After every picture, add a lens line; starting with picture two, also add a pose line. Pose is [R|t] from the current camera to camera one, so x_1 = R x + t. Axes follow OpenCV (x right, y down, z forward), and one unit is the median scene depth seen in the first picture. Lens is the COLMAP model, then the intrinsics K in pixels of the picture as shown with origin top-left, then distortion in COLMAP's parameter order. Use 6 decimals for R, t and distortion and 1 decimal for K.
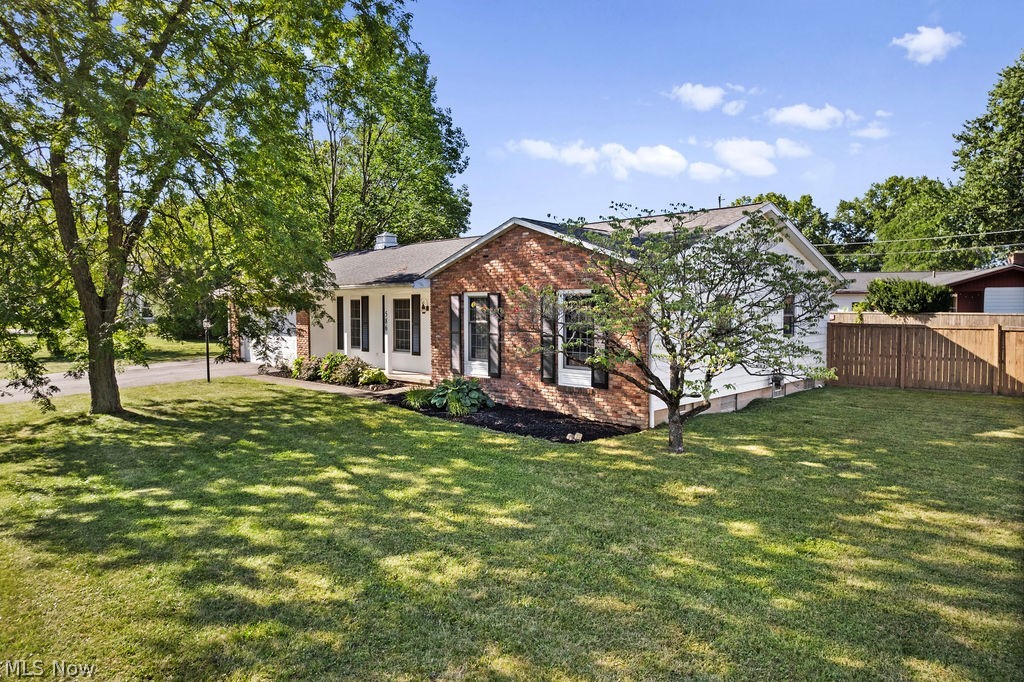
lens RADIAL K [[667.8, 0, 512.0], [0, 667.8, 341.0], [0, 0, 1]] dist [-0.026685, 0.000850]
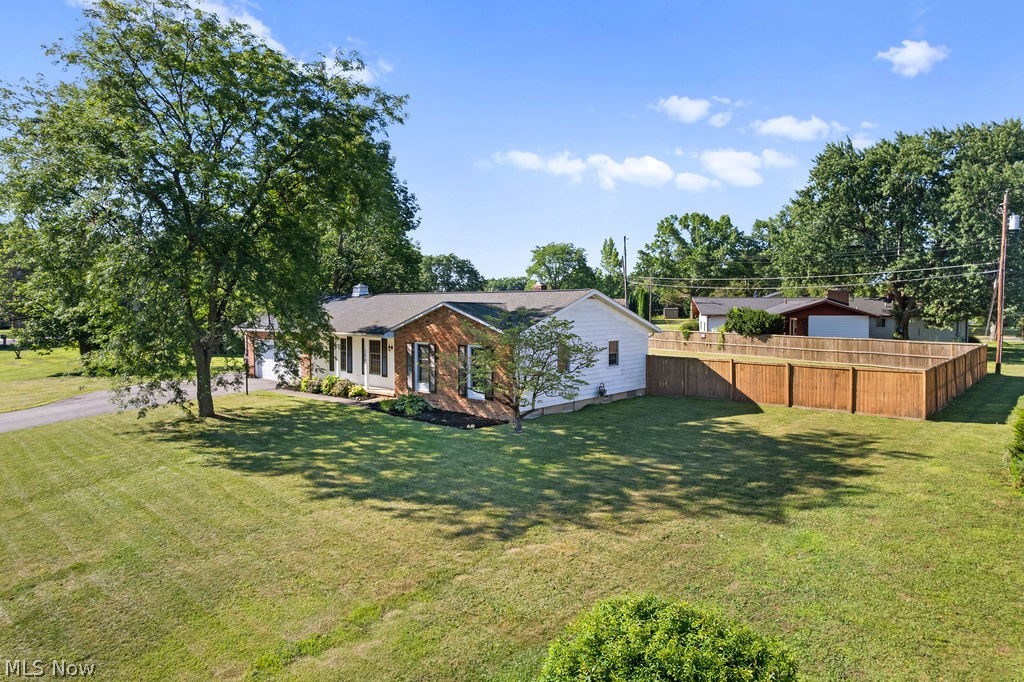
lens RADIAL K [[667.8, 0, 512.0], [0, 667.8, 341.0], [0, 0, 1]] dist [-0.026685, 0.000850]
pose [[0.998013, -0.002773, 0.062946, 0.067255], [0.002482, 0.999986, 0.004709, -0.083420], [-0.062958, -0.004543, 0.998006, -0.694323]]
